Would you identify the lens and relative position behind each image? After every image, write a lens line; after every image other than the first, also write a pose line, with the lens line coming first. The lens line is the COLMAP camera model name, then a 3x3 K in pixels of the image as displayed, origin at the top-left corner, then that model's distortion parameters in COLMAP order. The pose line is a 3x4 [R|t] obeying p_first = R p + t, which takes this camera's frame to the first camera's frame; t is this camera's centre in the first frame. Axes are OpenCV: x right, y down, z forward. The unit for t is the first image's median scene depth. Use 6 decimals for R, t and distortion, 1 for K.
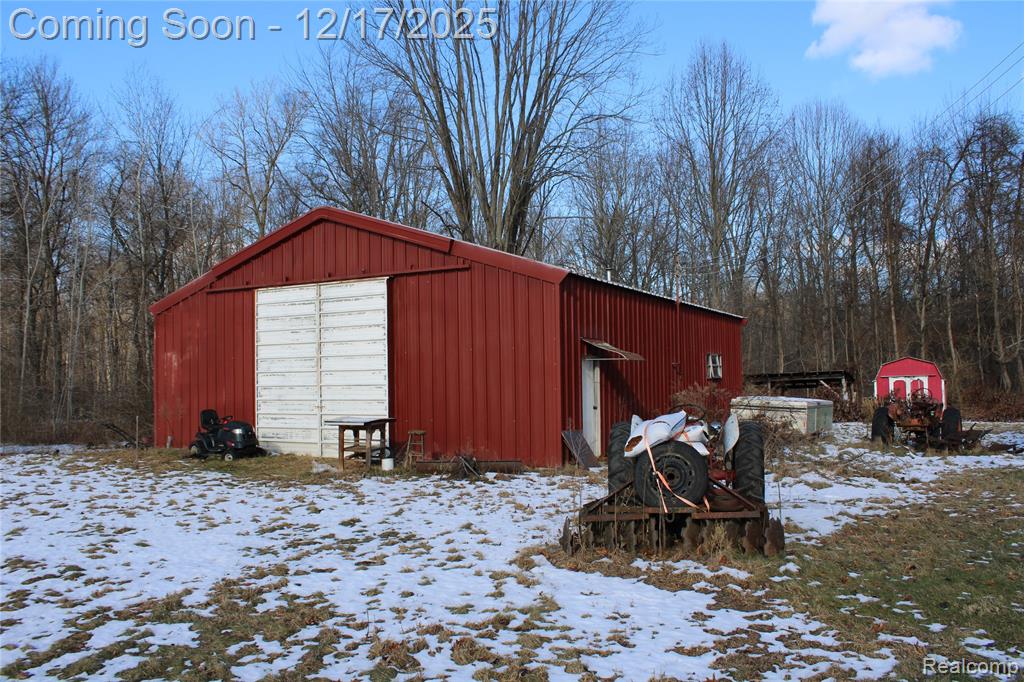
lens RADIAL K [[845.2, 0, 512.0], [0, 845.2, 341.0], [0, 0, 1]] dist [-0.165399, 0.138965]
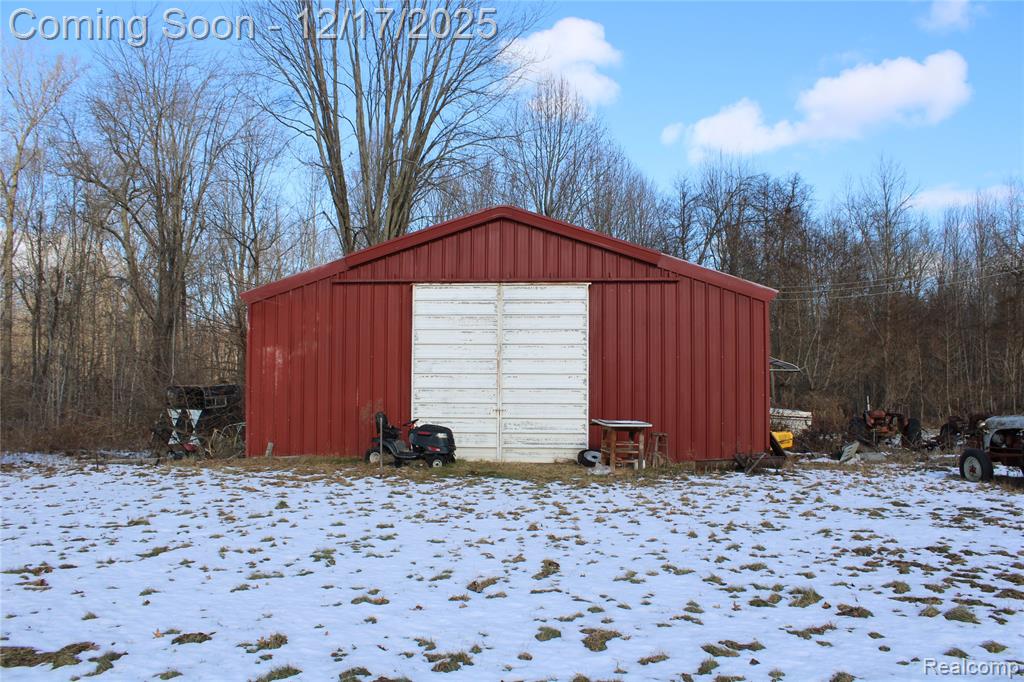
lens RADIAL K [[845.2, 0, 512.0], [0, 845.2, 341.0], [0, 0, 1]] dist [-0.165399, 0.138965]
pose [[0.914035, 0.044999, 0.403132, -0.611825], [-0.038267, 0.998961, -0.024743, 0.022017], [-0.403827, 0.007189, 0.914807, 0.097779]]
